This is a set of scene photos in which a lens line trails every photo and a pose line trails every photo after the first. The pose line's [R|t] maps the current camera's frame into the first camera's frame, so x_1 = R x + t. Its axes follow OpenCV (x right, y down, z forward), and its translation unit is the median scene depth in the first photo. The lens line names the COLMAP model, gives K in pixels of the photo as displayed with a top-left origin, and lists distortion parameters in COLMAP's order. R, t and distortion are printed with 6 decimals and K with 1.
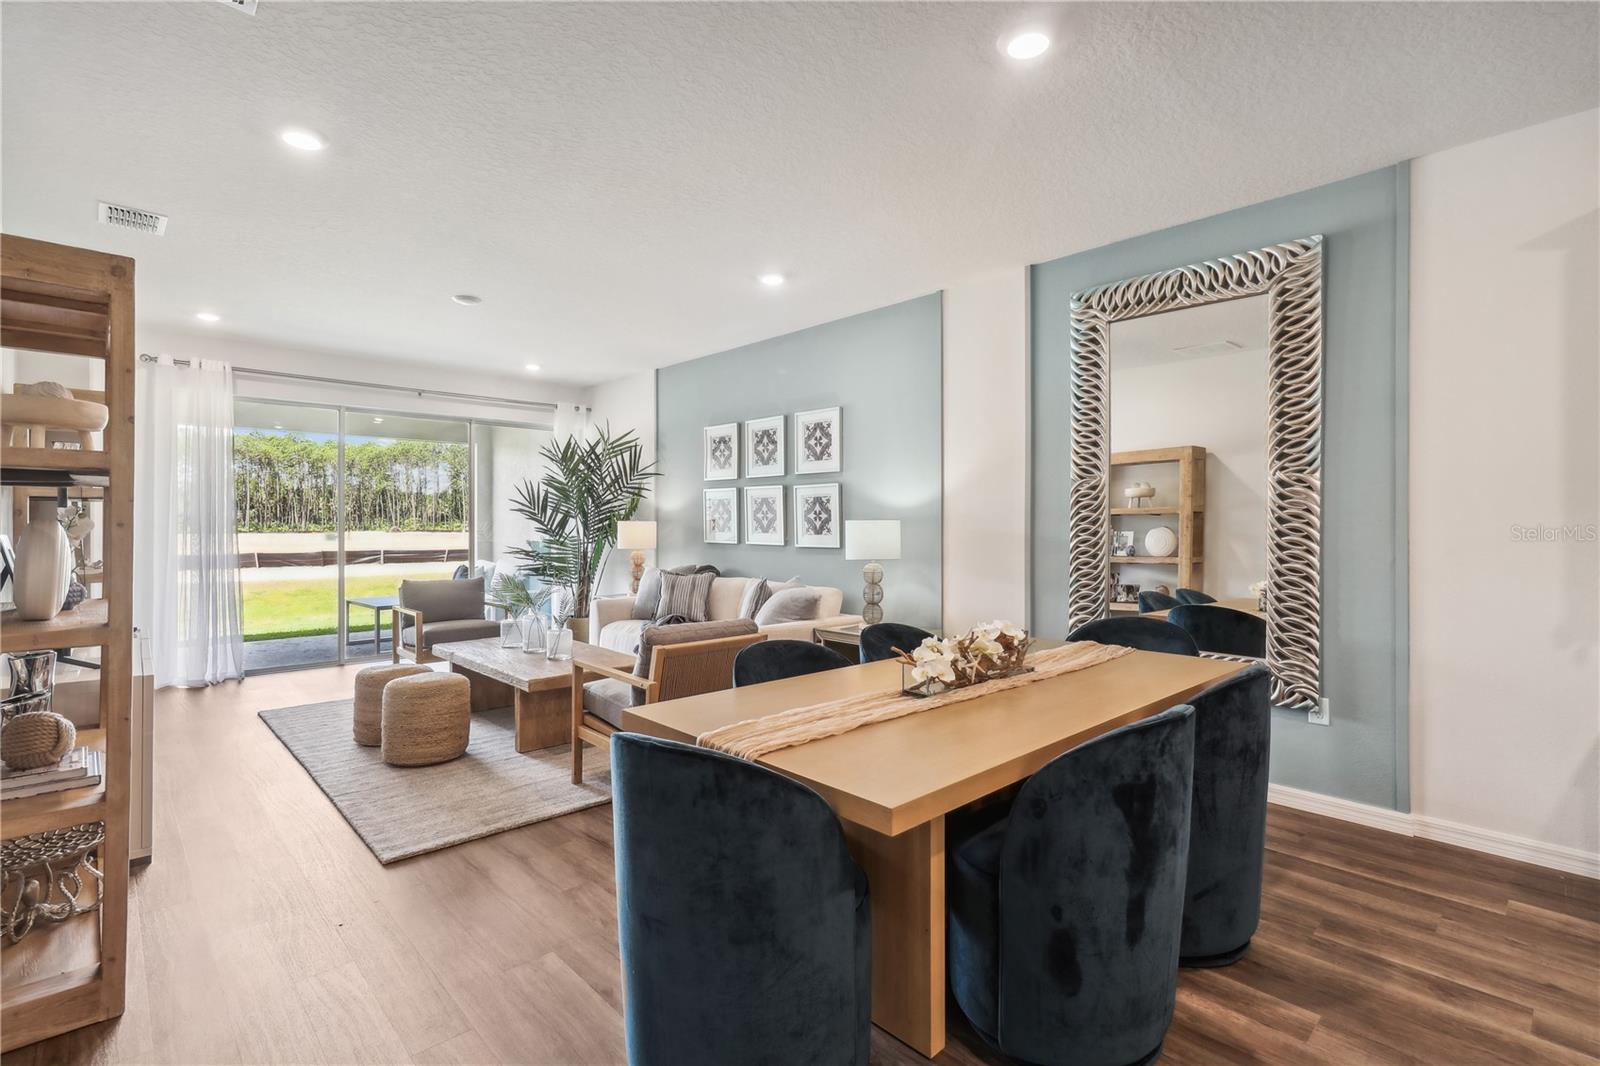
lens RADIAL K [[747.3, 0, 795.8], [0, 747.3, 530.6], [0, 0, 1]] dist [0.005227, 0.001428]
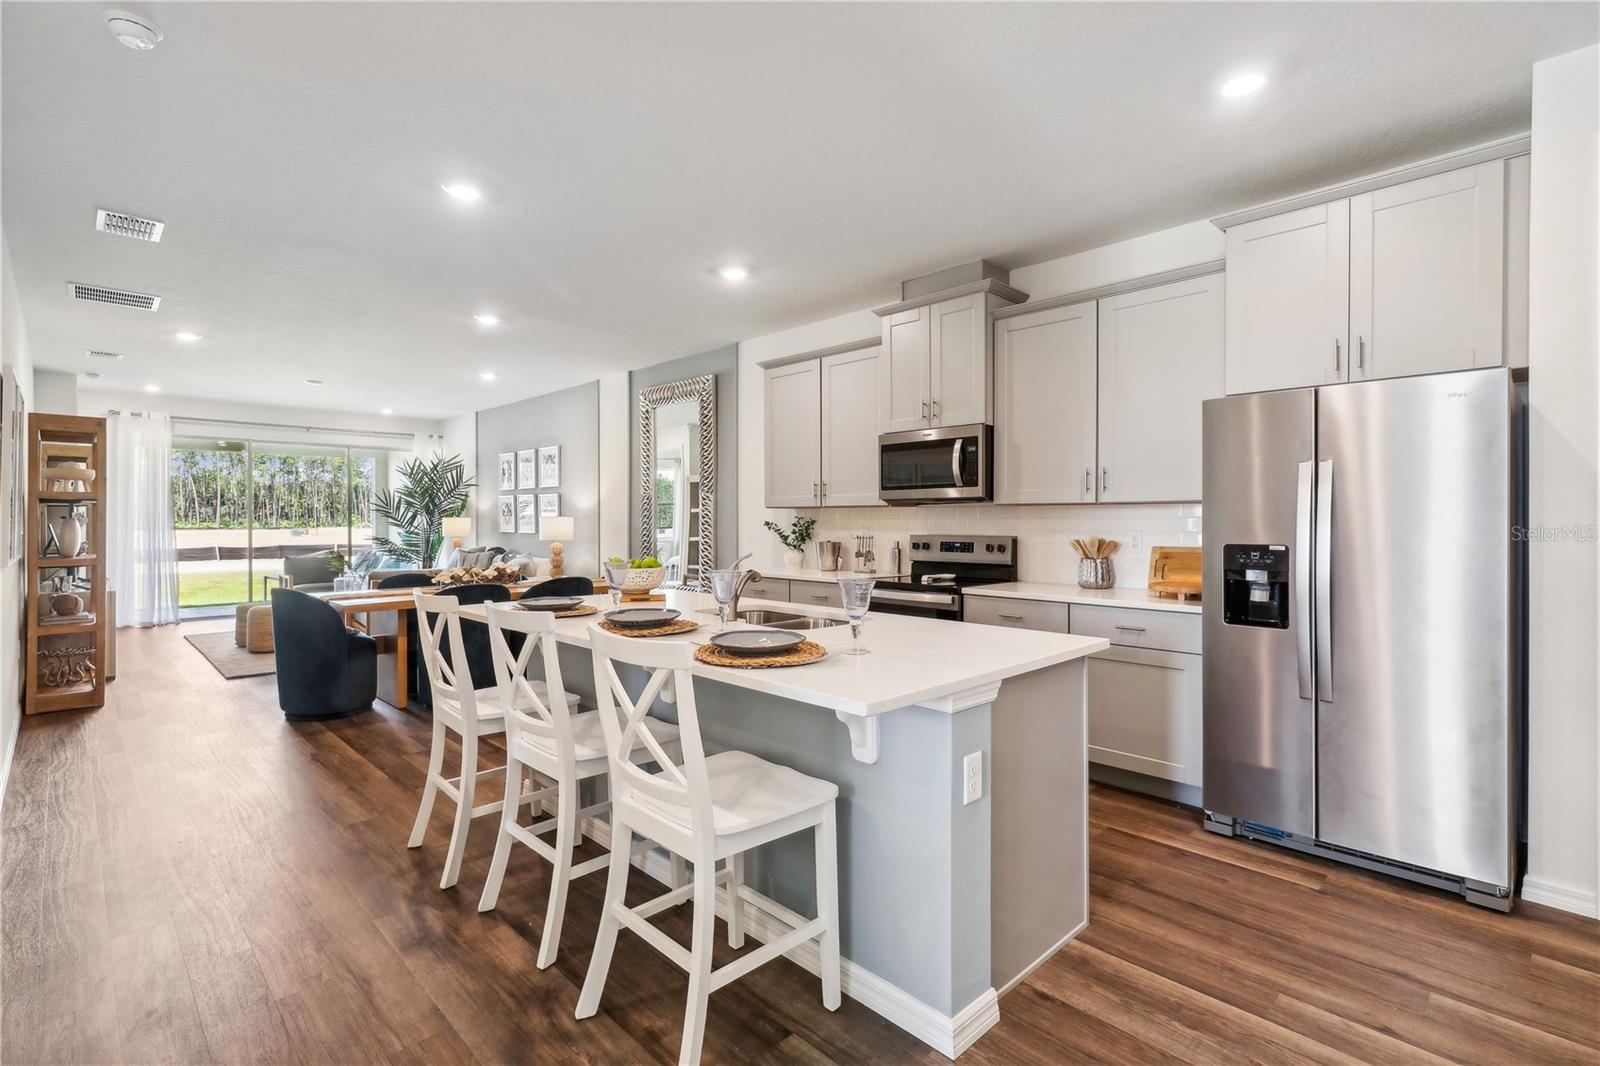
lens RADIAL K [[747.3, 0, 799.9], [0, 747.3, 527.7], [0, 0, 1]] dist [0.005227, 0.001428]
pose [[0.999658, -0.002815, 0.025982, 0.479909], [0.002750, 0.999993, 0.002515, 0.006385], [-0.025989, -0.002443, 0.999659, -0.550064]]
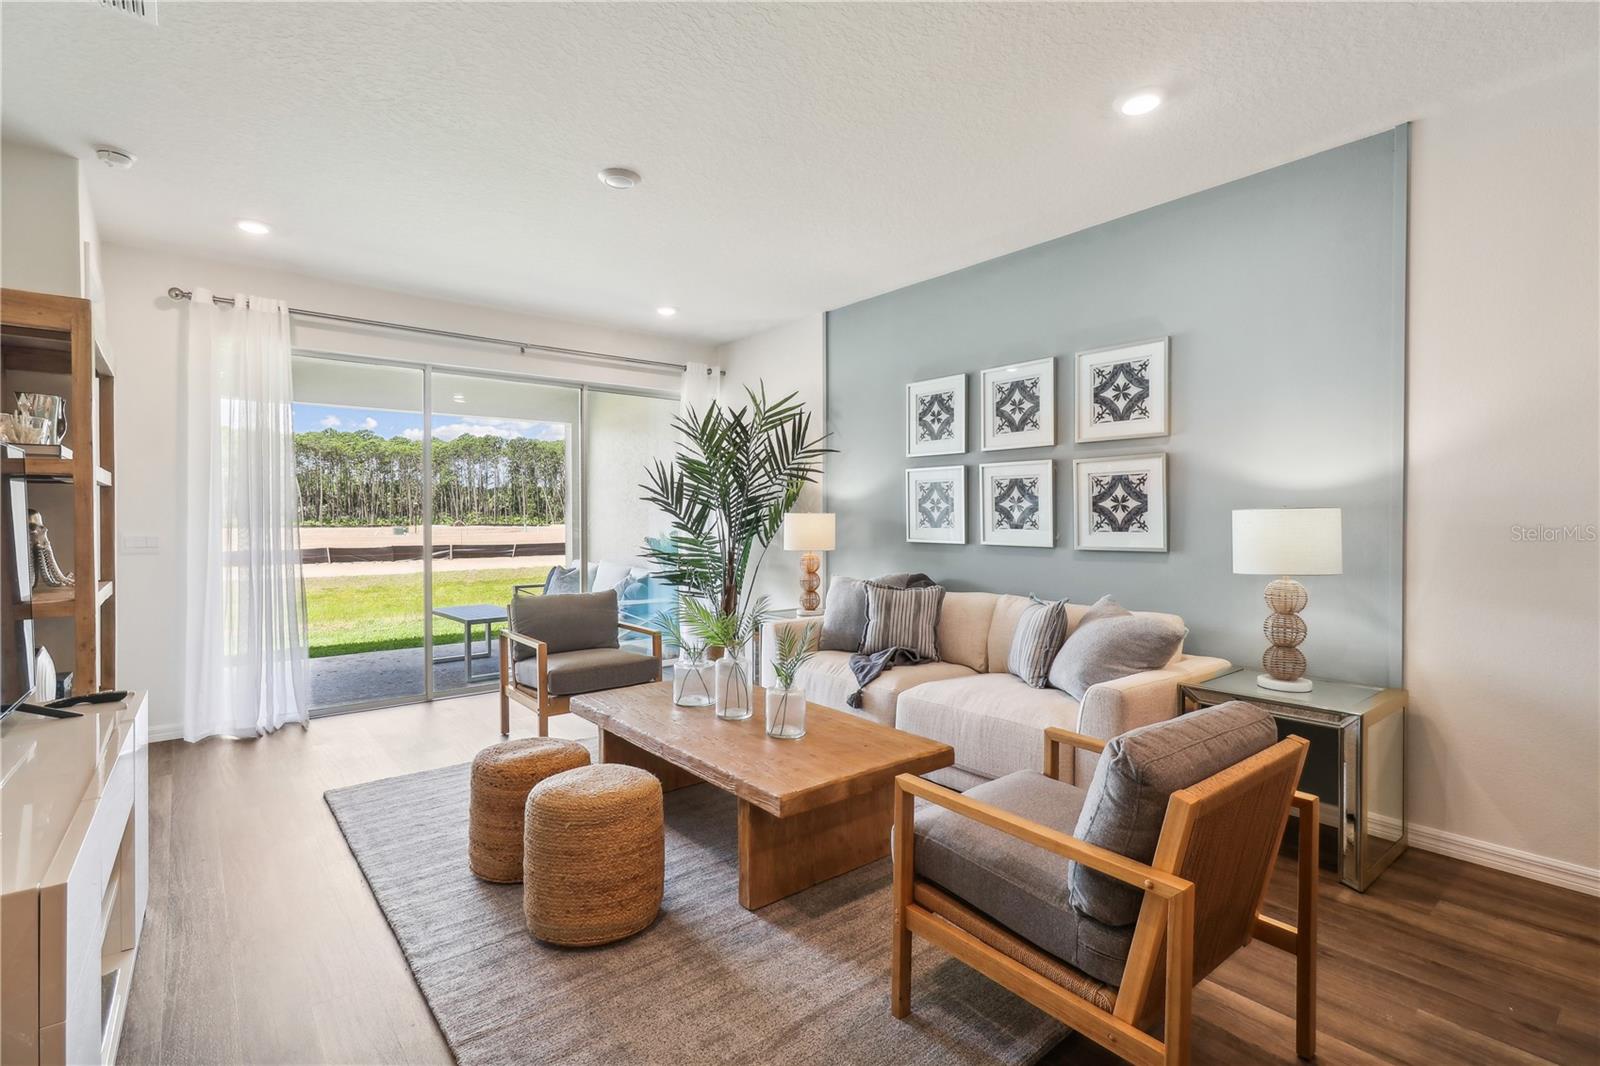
lens RADIAL K [[747.3, 0, 792.8], [0, 747.3, 531.7], [0, 0, 1]] dist [0.005227, 0.001428]
pose [[0.997565, -0.001384, -0.069728, -0.202031], [0.002139, 0.999940, 0.010752, -0.002214], [0.069709, -0.010875, 0.997508, 0.291806]]
